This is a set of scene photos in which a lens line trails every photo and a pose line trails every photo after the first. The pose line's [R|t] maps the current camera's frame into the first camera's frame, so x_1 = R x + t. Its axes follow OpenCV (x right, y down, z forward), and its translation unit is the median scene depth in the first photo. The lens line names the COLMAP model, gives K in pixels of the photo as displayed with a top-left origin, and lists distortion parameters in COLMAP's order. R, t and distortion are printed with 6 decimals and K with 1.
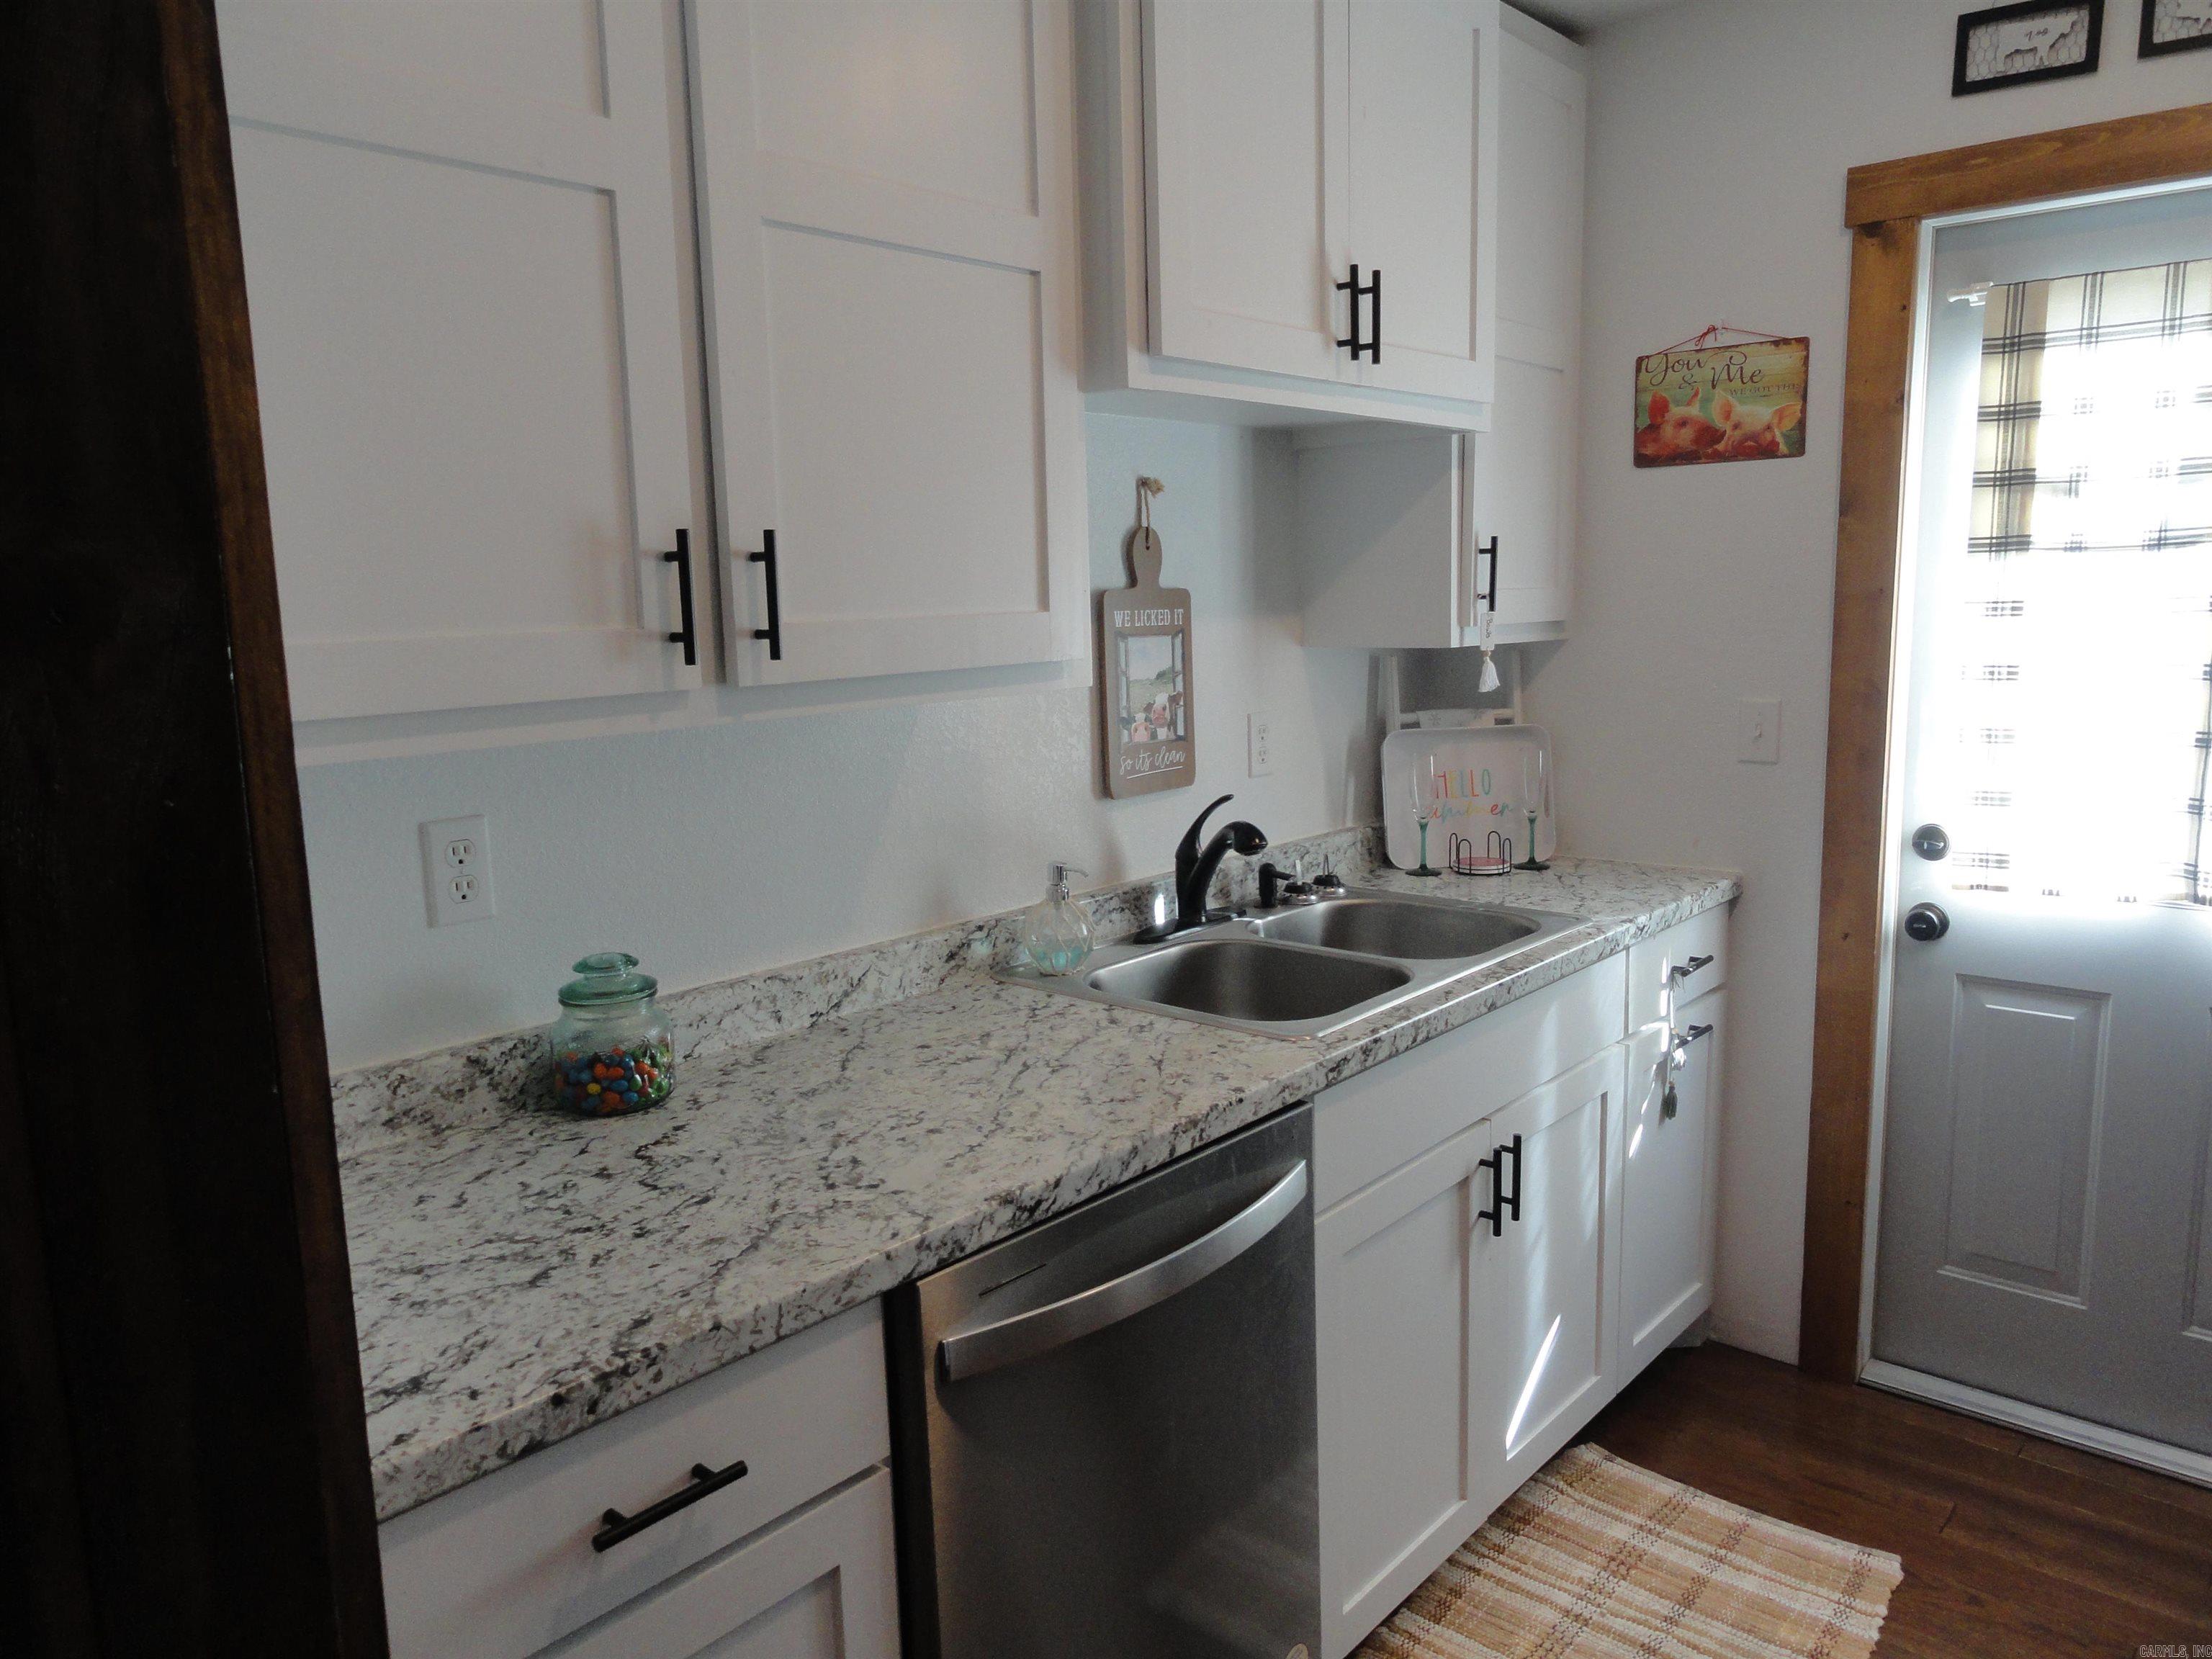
lens RADIAL K [[1548.3, 0, 1106.0], [0, 1548.3, 829.5], [0, 0, 1]] dist [-0.000559, 0.003784]
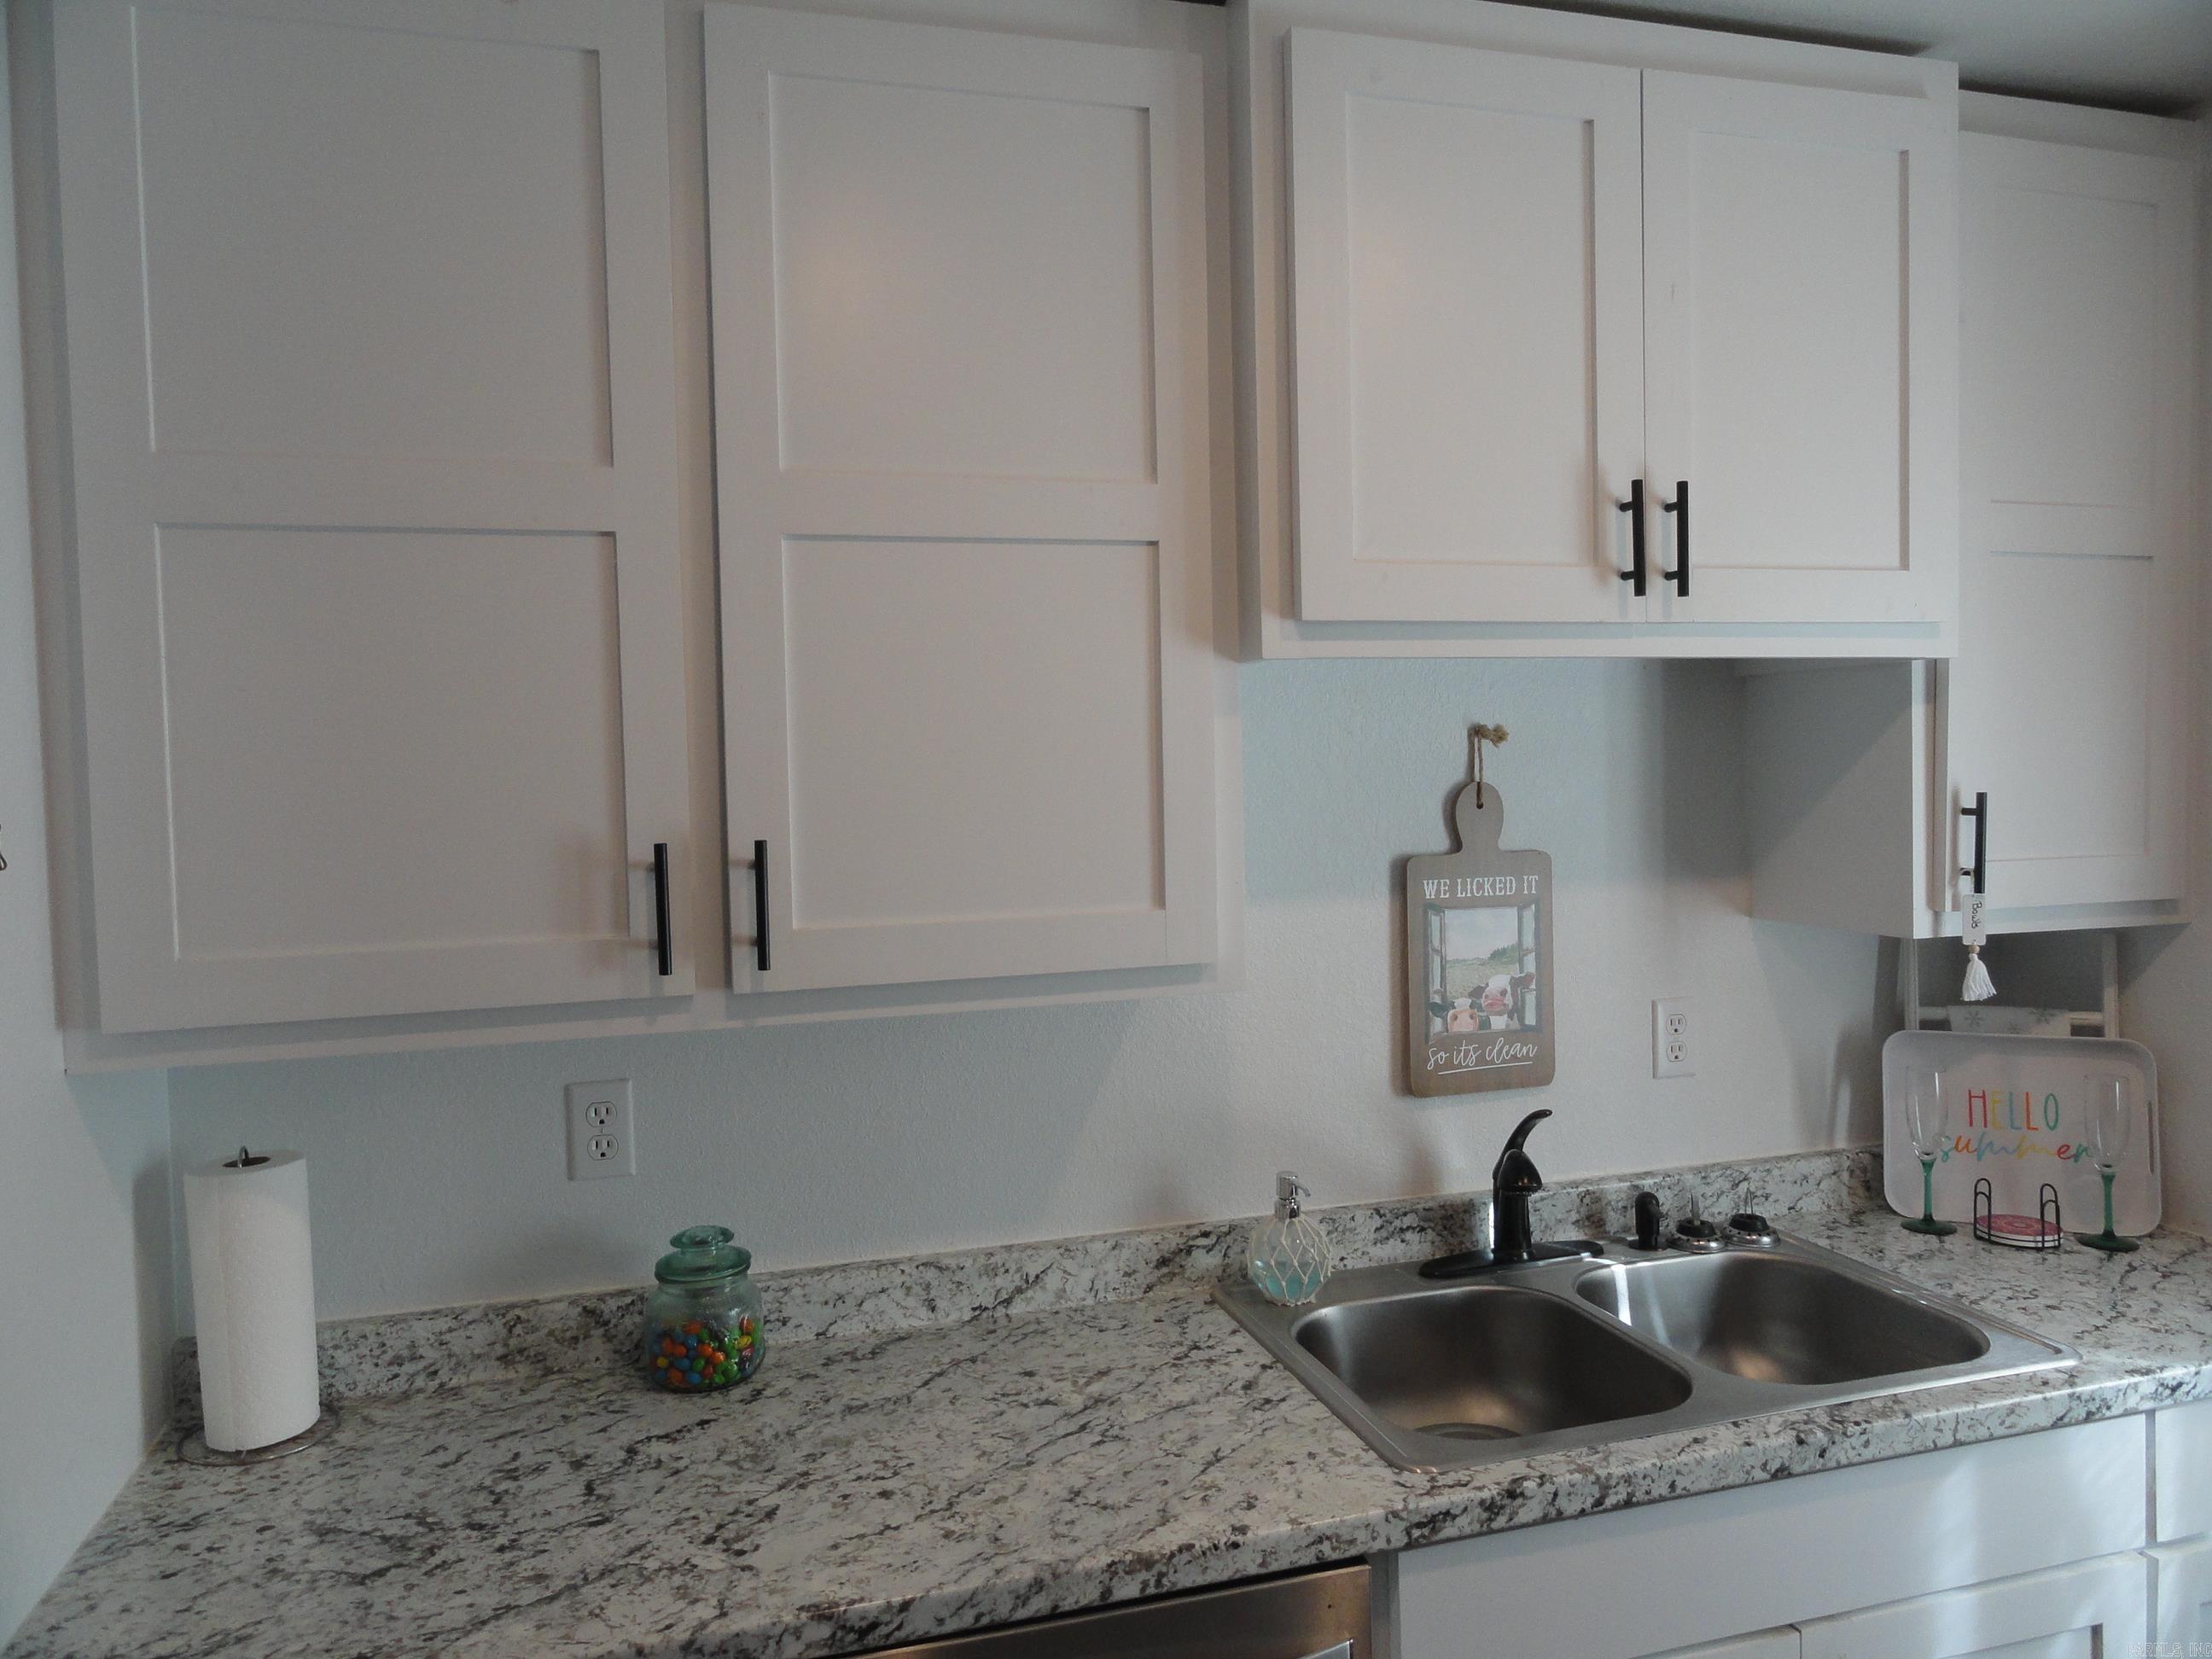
lens RADIAL K [[1536.4, 0, 1106.0], [0, 1536.4, 829.5], [0, 0, 1]] dist [-0.002722, 0.007134]
pose [[0.845377, 0.027143, -0.533481, 0.388181], [-0.079735, 0.993931, -0.075782, -0.111659], [0.528186, 0.106602, 0.842410, 0.222154]]
